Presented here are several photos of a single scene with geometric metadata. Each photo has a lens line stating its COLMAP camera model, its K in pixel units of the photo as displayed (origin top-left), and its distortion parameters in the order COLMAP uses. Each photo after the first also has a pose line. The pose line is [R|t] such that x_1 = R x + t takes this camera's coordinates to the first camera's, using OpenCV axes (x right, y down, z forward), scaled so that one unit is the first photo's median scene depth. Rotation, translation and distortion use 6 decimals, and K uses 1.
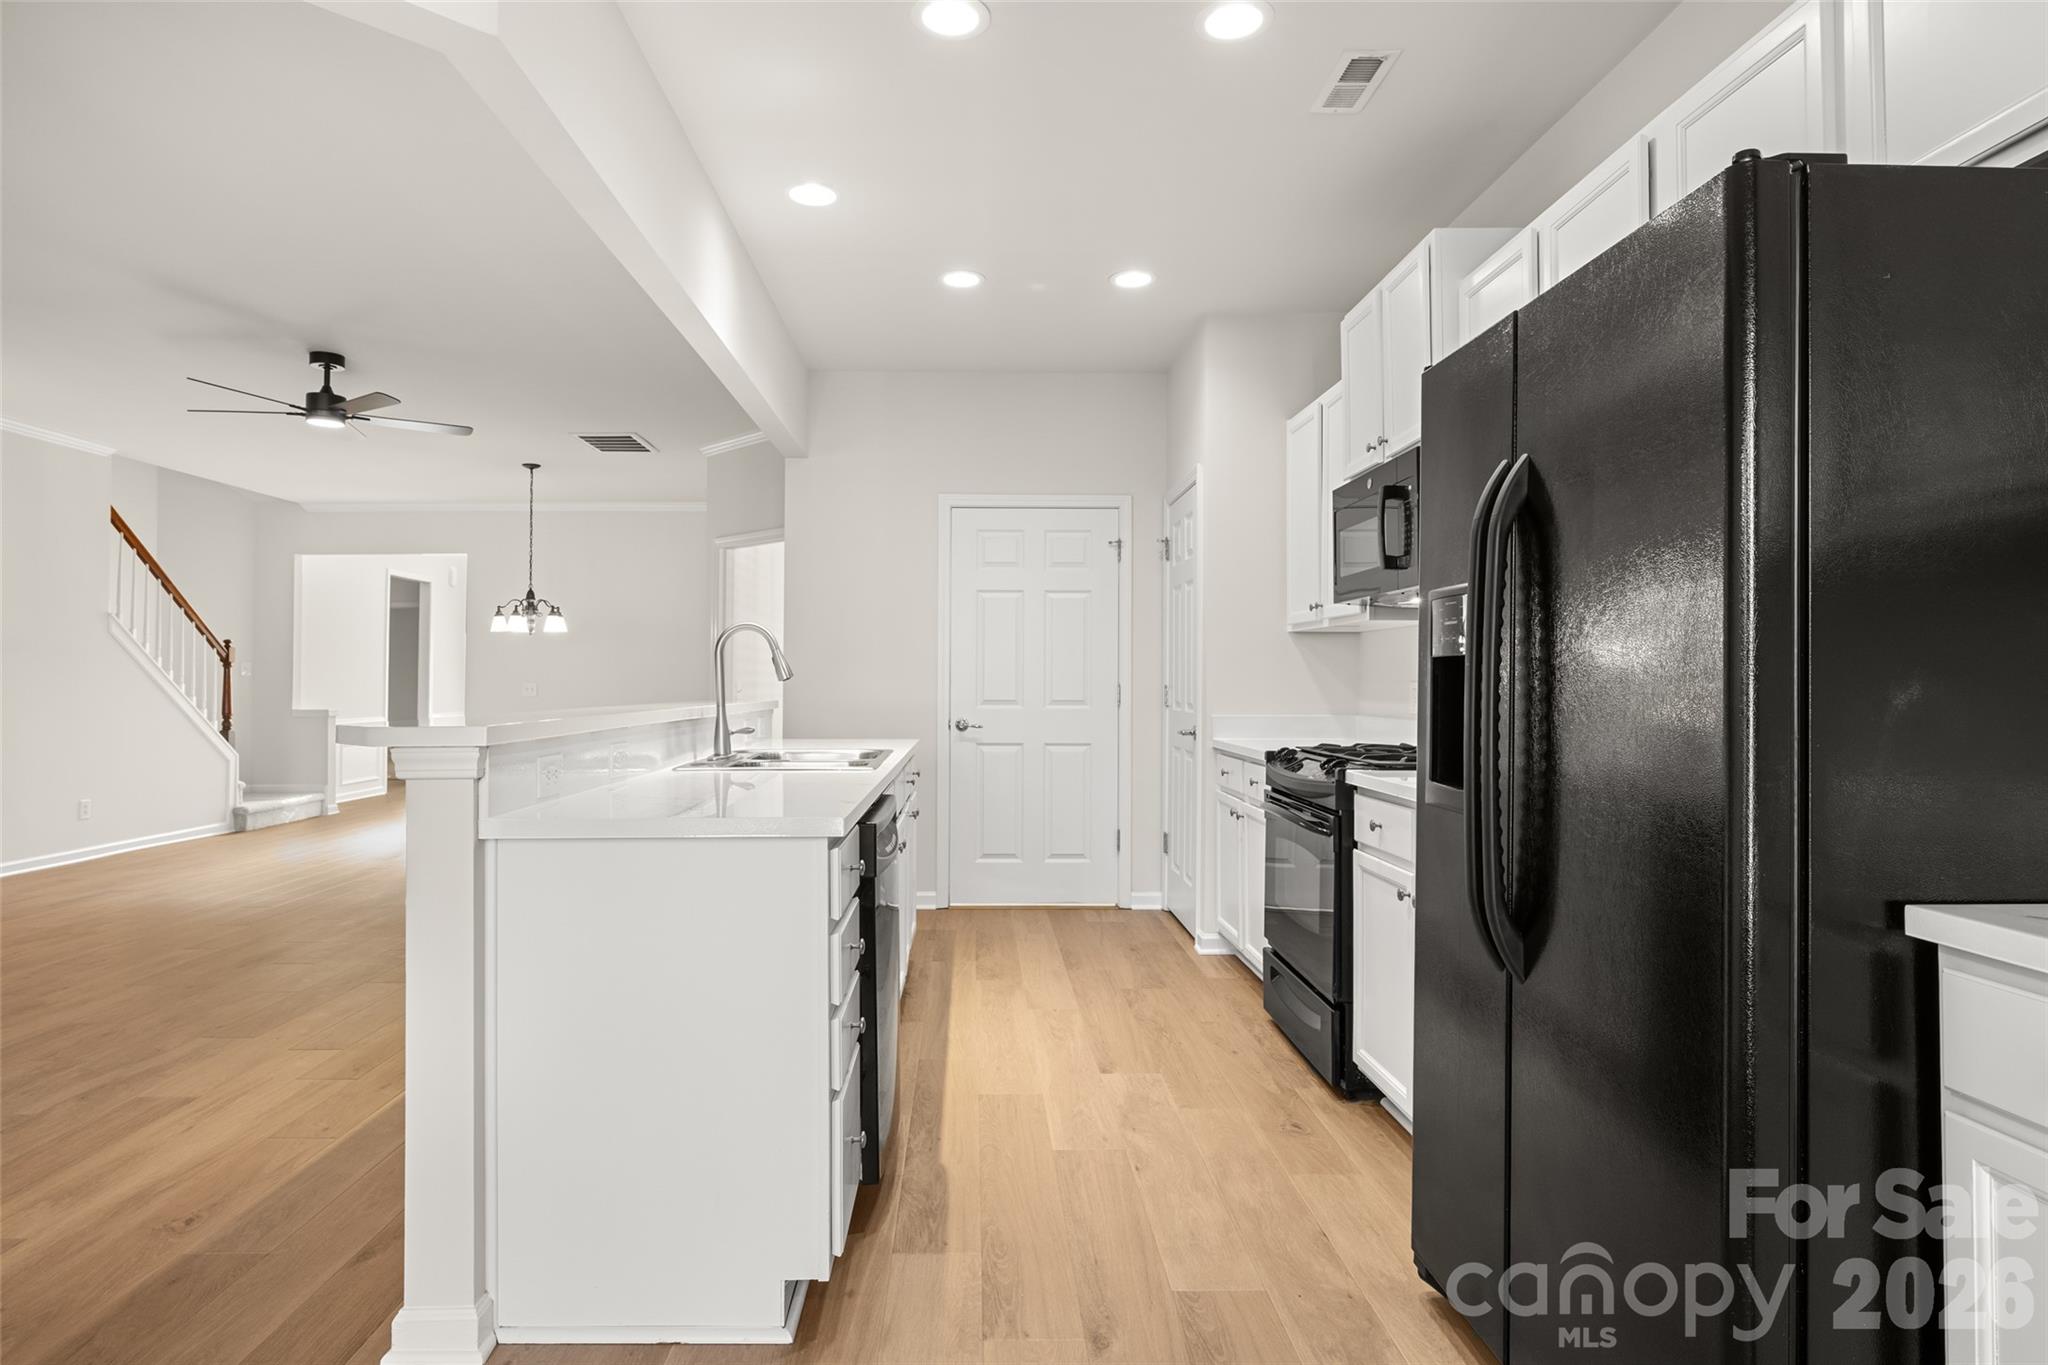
lens RADIAL K [[1106.7, 0, 1012.1], [0, 1106.7, 654.3], [0, 0, 1]] dist [-0.017216, -0.000323]
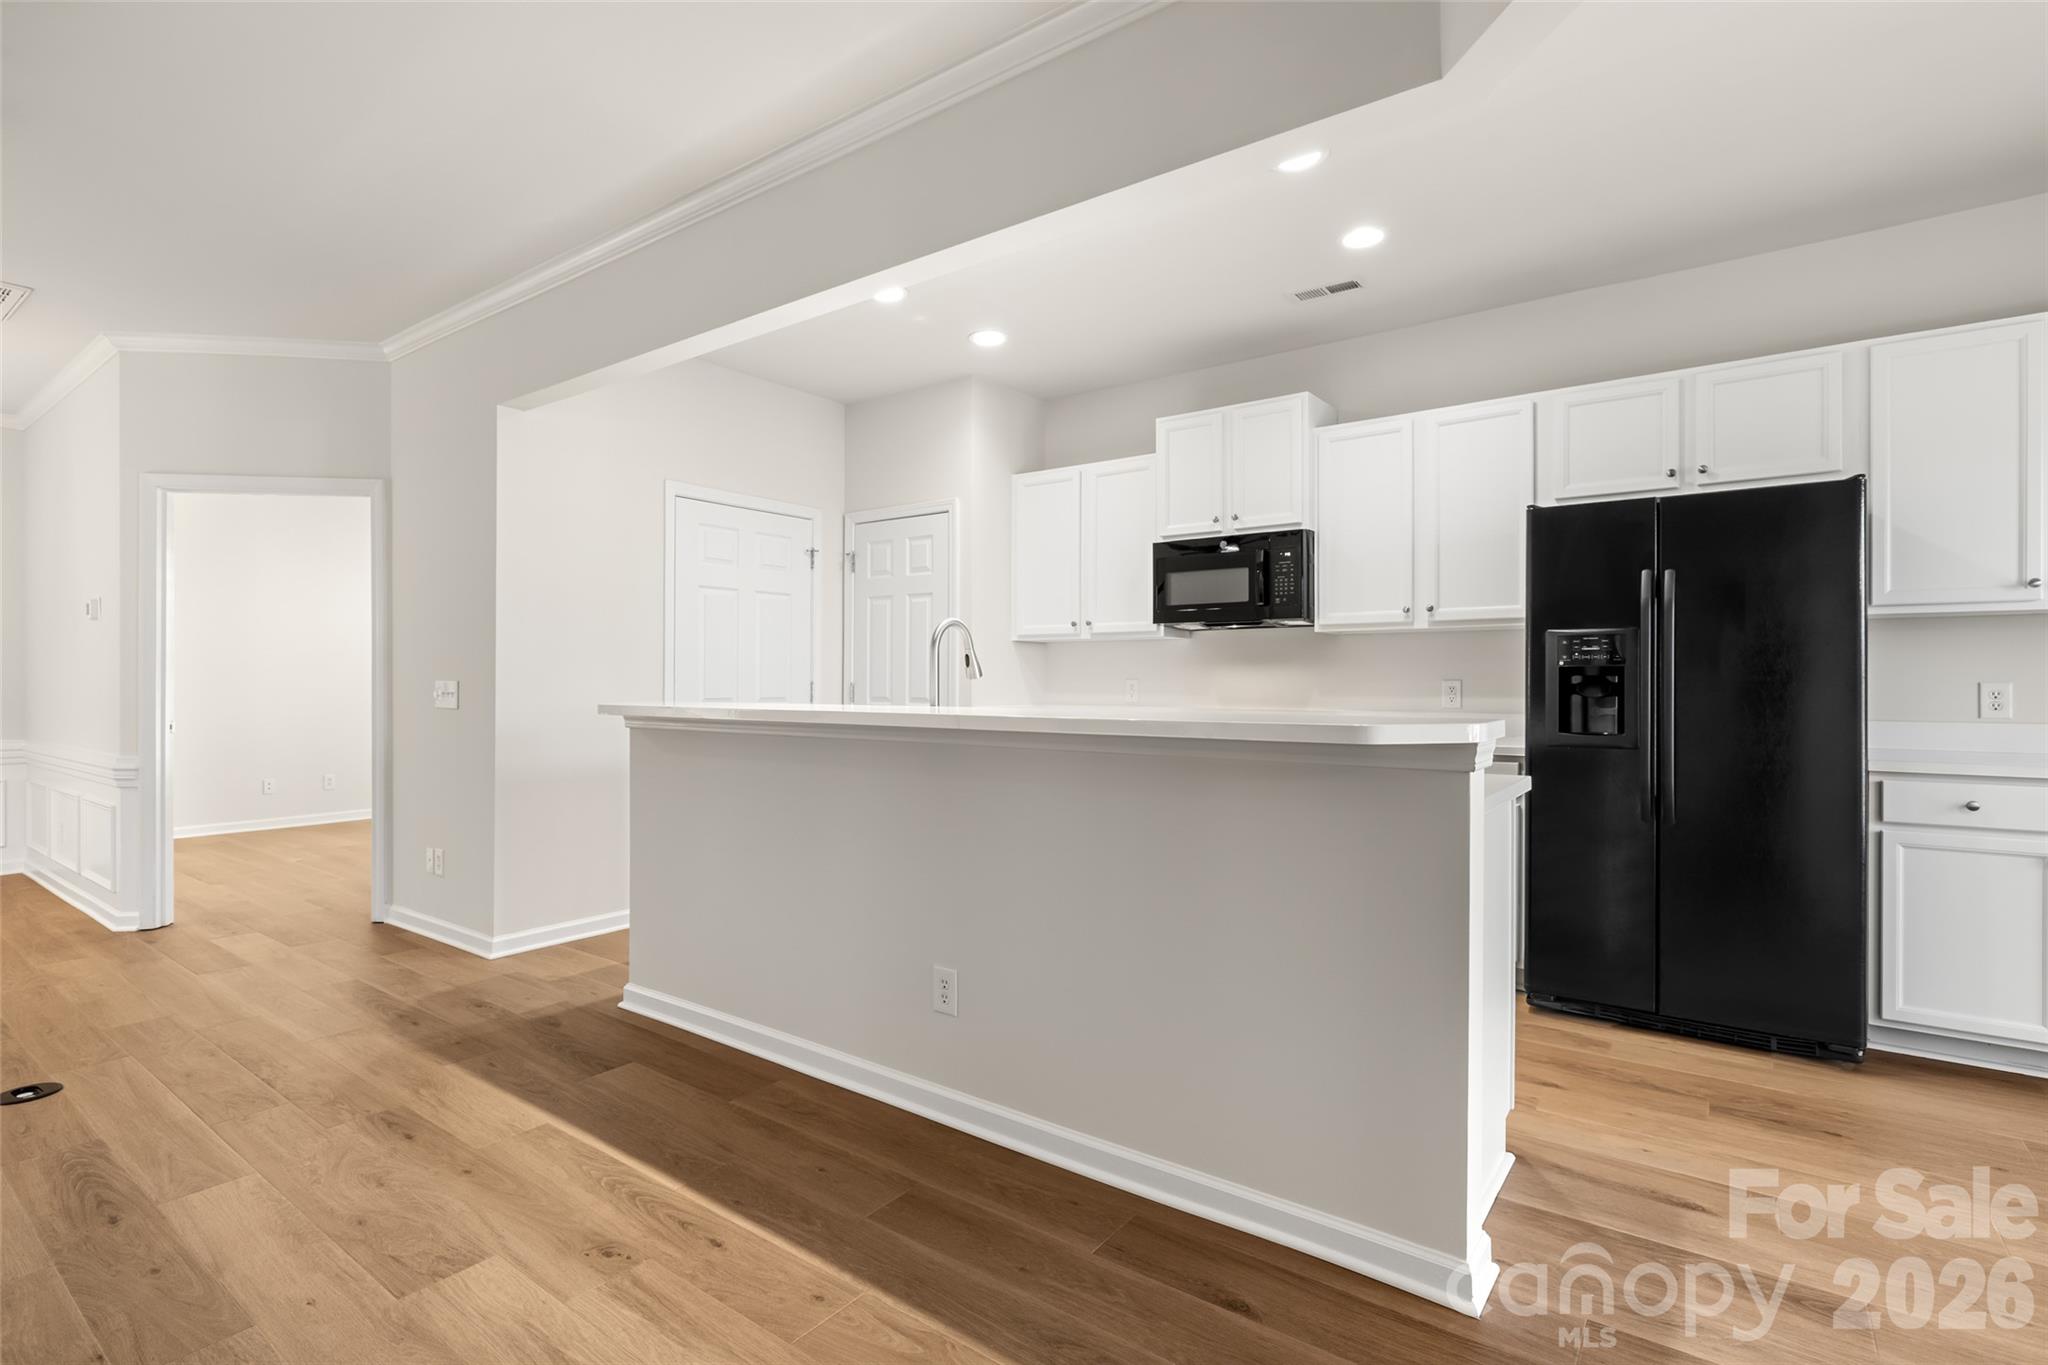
lens RADIAL K [[971.9, 0, 1018.7], [0, 971.9, 673.3], [0, 0, 1]] dist [-0.007391, -0.000071]
pose [[0.624161, 0.007161, 0.781263, -0.397309], [-0.021061, 0.999749, 0.007662, 0.004793], [-0.781012, -0.021236, 0.624155, 0.191330]]
